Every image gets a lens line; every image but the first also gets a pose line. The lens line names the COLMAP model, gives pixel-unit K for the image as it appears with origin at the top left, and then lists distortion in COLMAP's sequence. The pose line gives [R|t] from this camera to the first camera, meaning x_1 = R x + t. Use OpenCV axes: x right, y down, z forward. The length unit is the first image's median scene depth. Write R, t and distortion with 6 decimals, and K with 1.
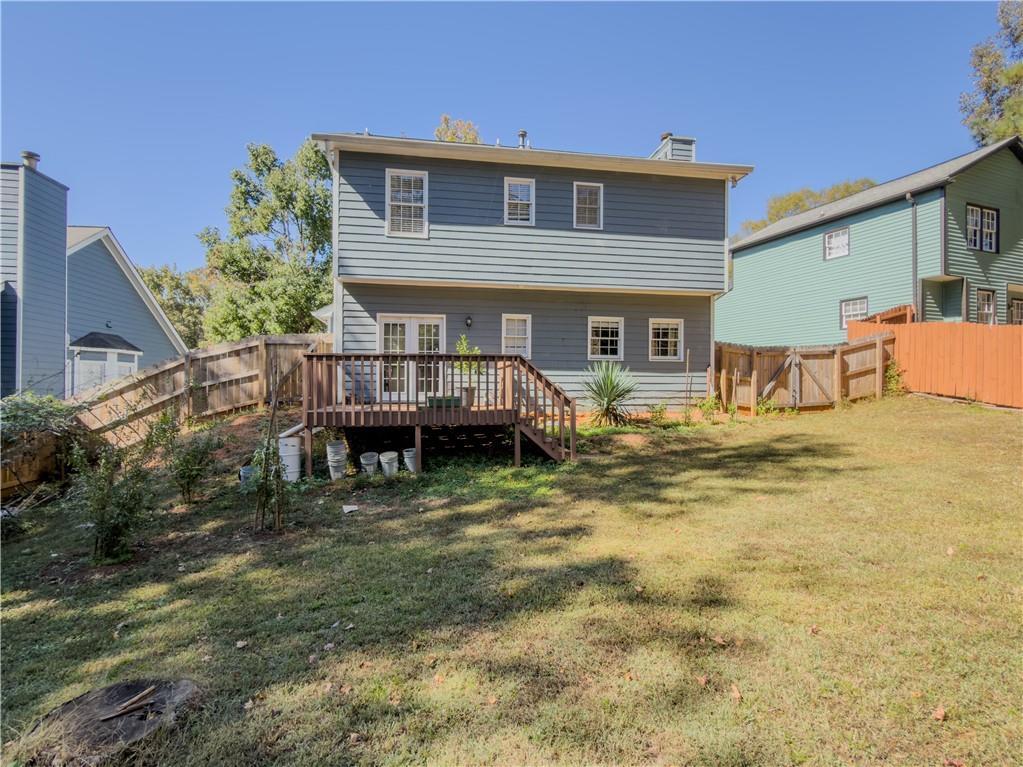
lens RADIAL K [[500.7, 0, 506.6], [0, 500.7, 382.0], [0, 0, 1]] dist [-0.003301, -0.000111]
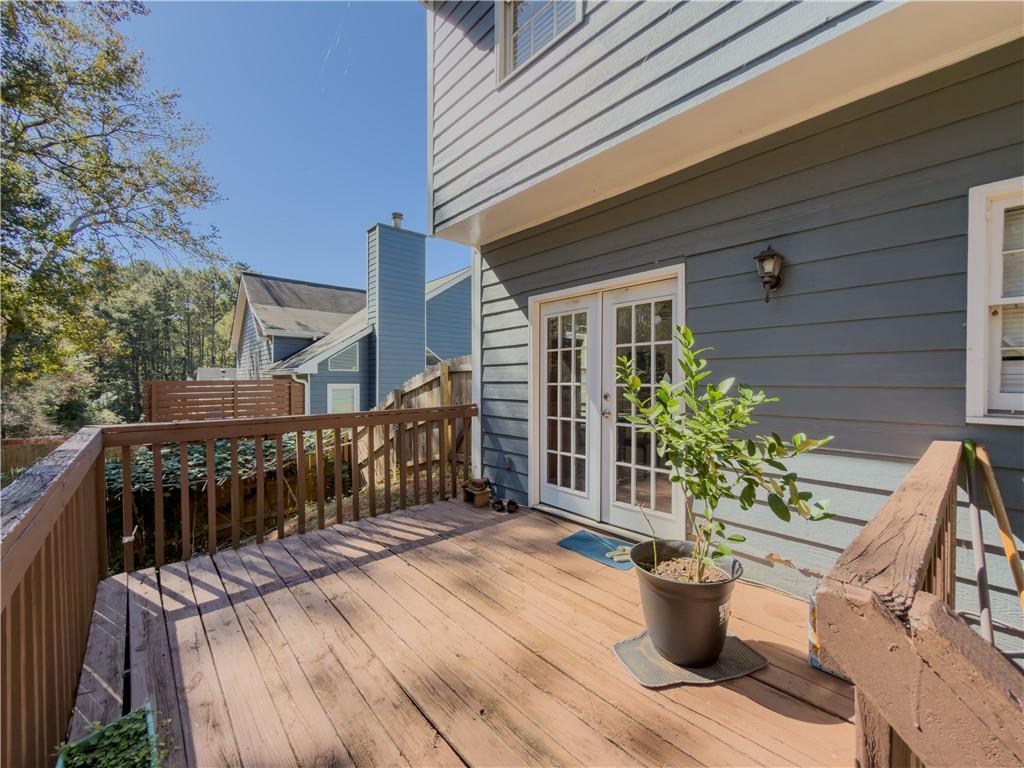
lens RADIAL K [[410.5, 0, 512.5], [0, 410.5, 383.8], [0, 0, 1]] dist [0.000367, -0.000140]
pose [[0.551197, 0.000899, -0.834375, 0.024356], [0.007485, 0.999954, 0.006022, -0.062298], [0.834342, -0.009565, 0.551165, 0.752088]]
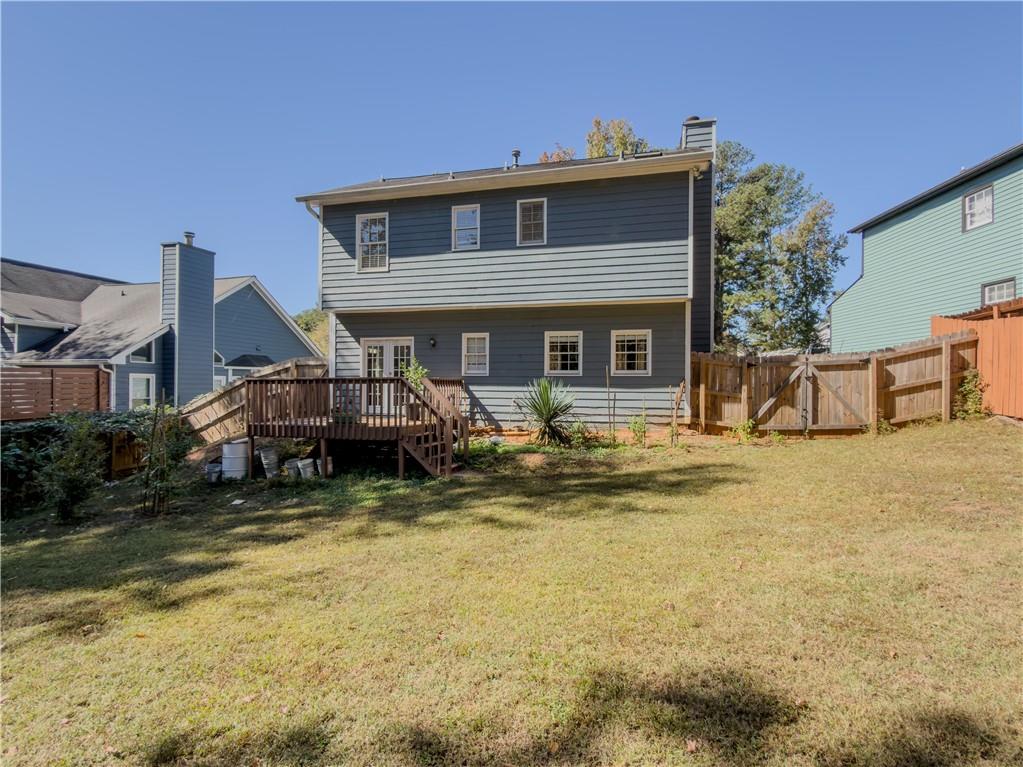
lens RADIAL K [[500.7, 0, 506.6], [0, 500.7, 382.0], [0, 0, 1]] dist [-0.003301, -0.000111]
pose [[0.916067, -0.003022, -0.401015, 0.494214], [0.002640, 0.999995, -0.001504, -0.030436], [0.401018, 0.000319, 0.916070, 0.062541]]
